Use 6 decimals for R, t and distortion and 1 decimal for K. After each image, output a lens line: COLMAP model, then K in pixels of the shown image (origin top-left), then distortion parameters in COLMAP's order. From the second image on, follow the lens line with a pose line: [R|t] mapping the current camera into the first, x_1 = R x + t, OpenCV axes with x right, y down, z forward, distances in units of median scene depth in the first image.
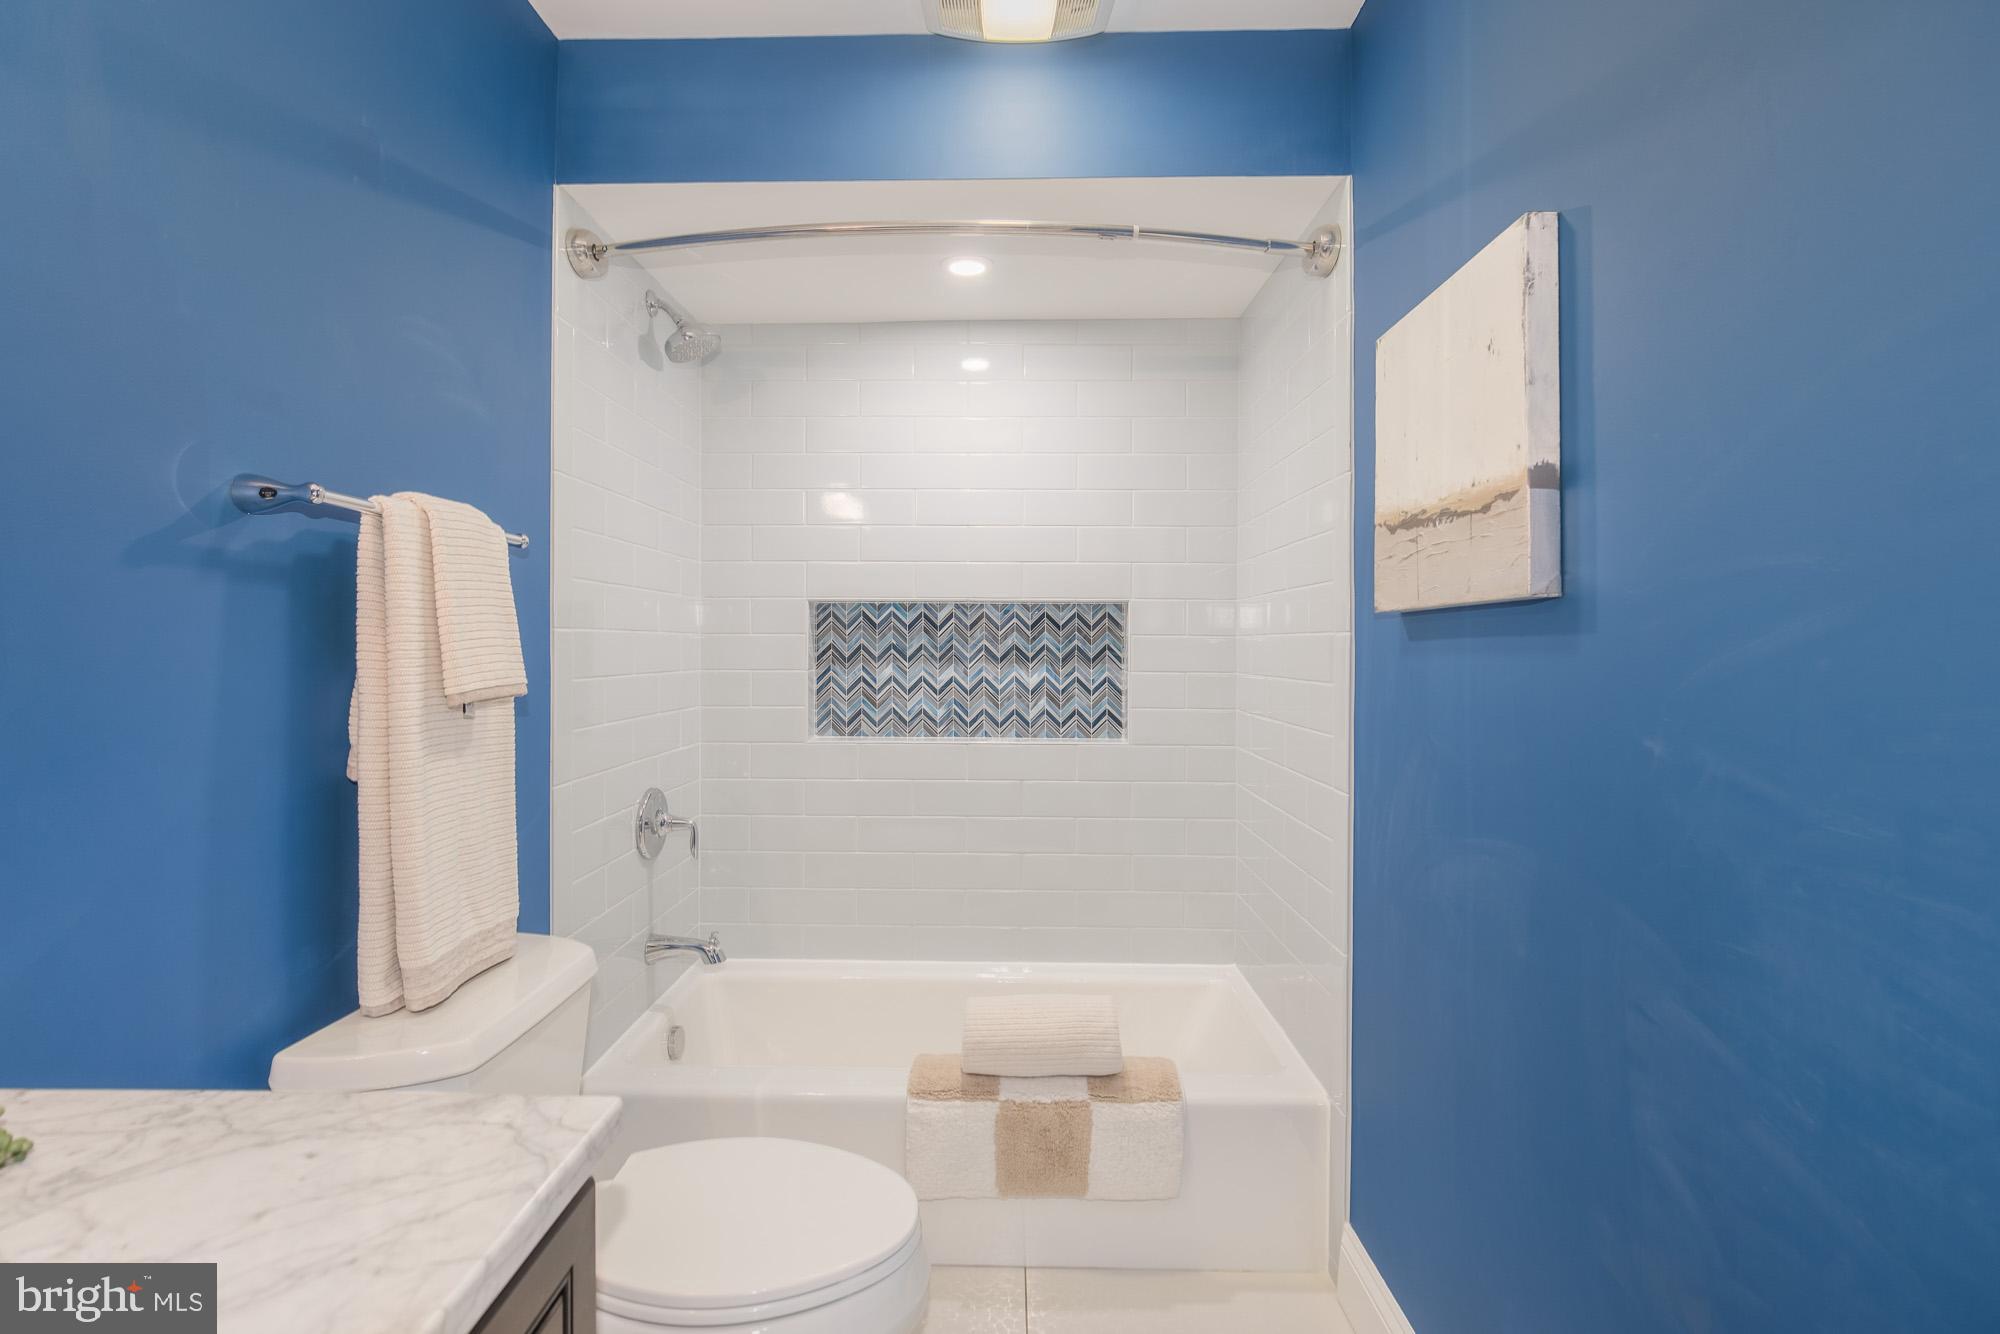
lens RADIAL K [[934.8, 0, 993.3], [0, 934.8, 638.2], [0, 0, 1]] dist [-0.018283, 0.009677]
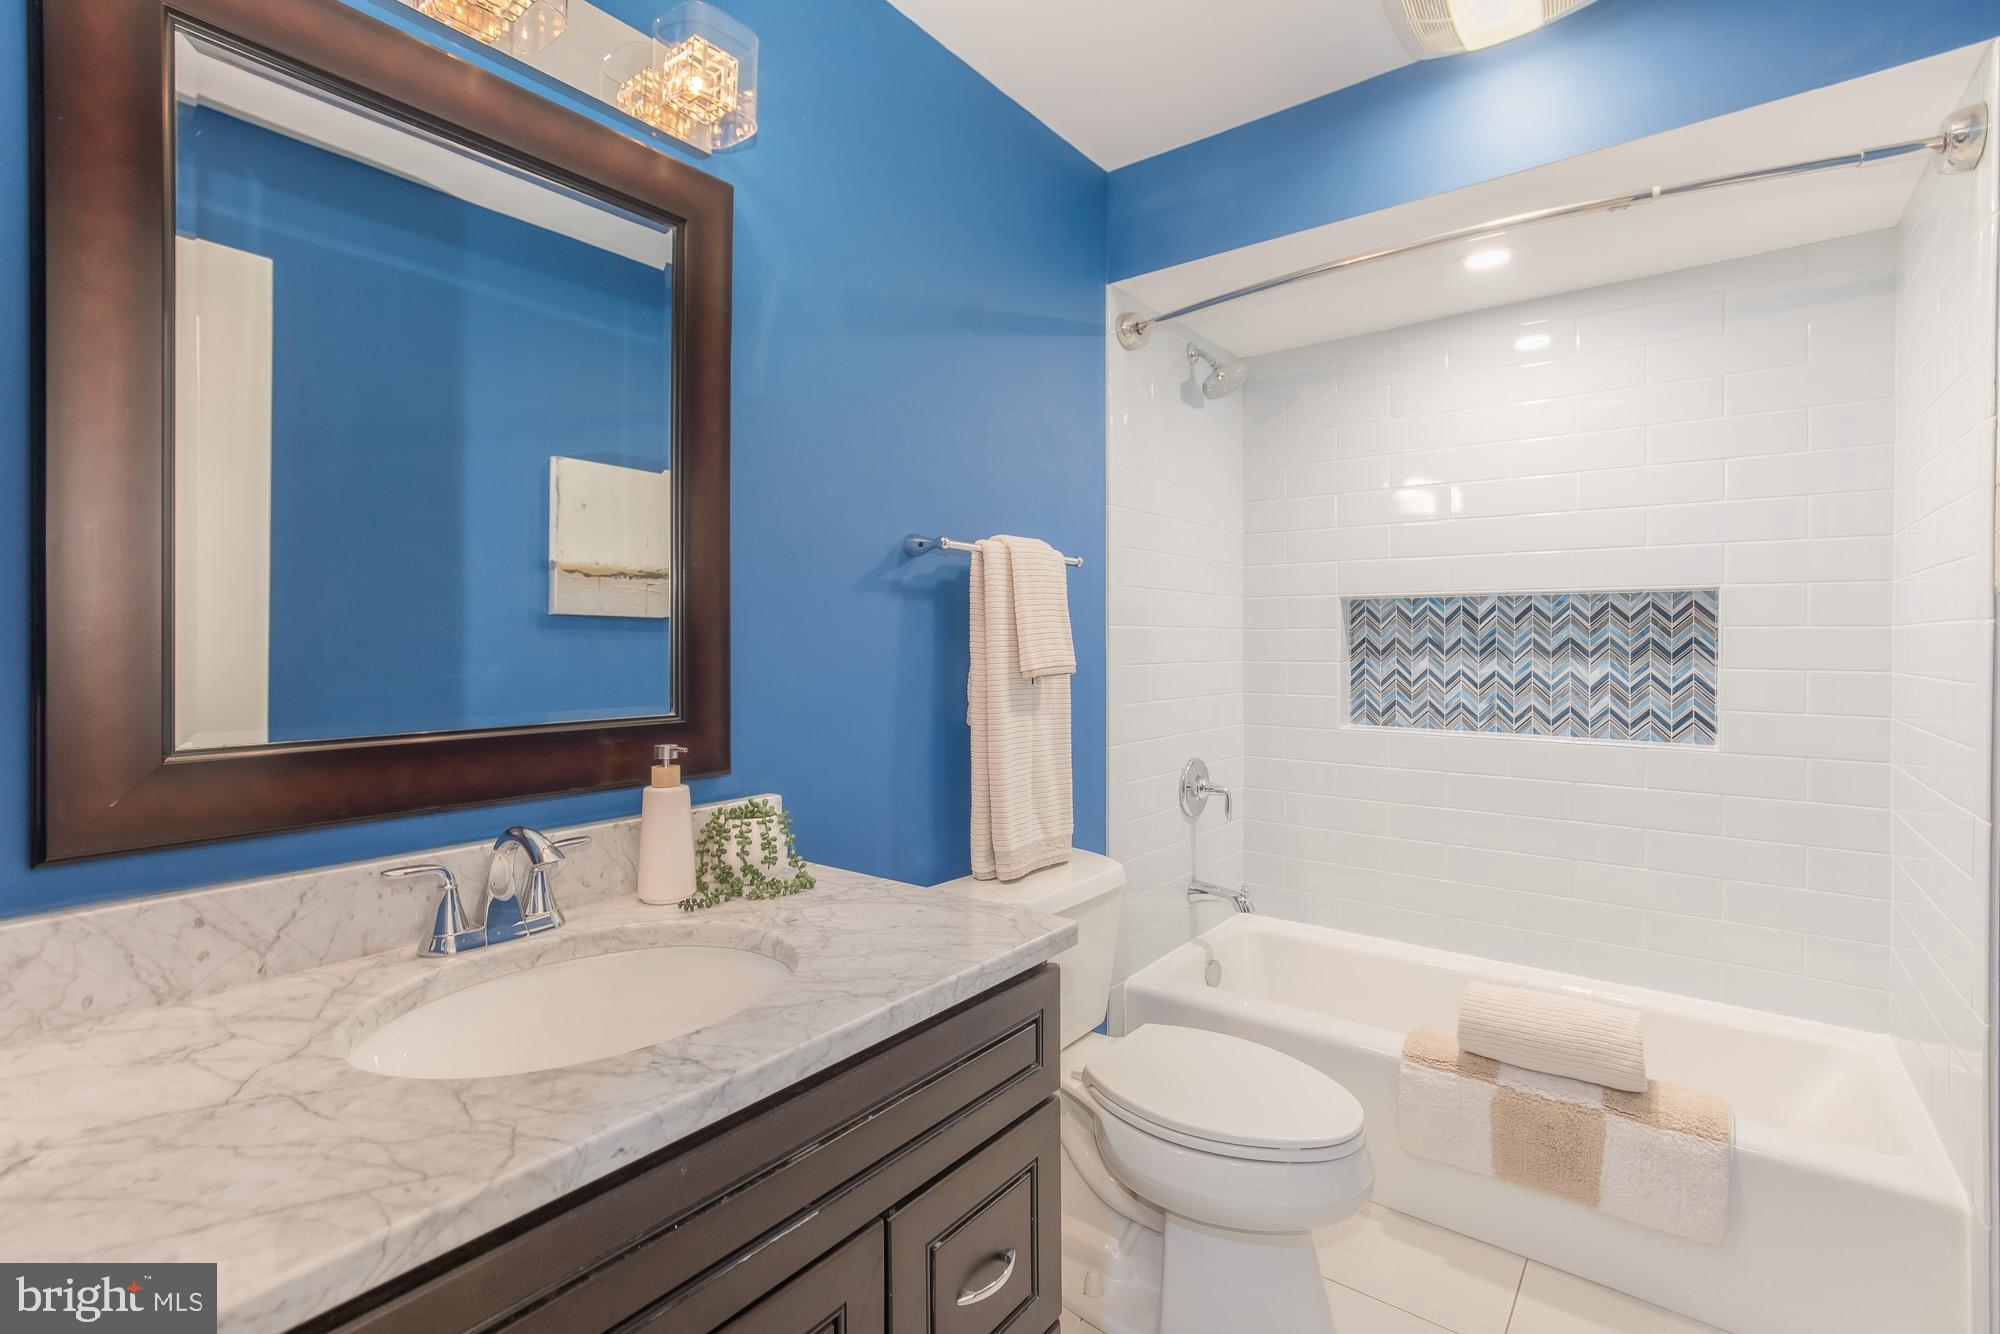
lens RADIAL K [[908.4, 0, 996.9], [0, 908.4, 638.6], [0, 0, 1]] dist [-0.001044, 0.000459]
pose [[0.809303, -0.003227, -0.587383, 0.093730], [0.005810, 0.999980, 0.002512, 0.002156], [0.587363, -0.005445, 0.809305, -0.076992]]
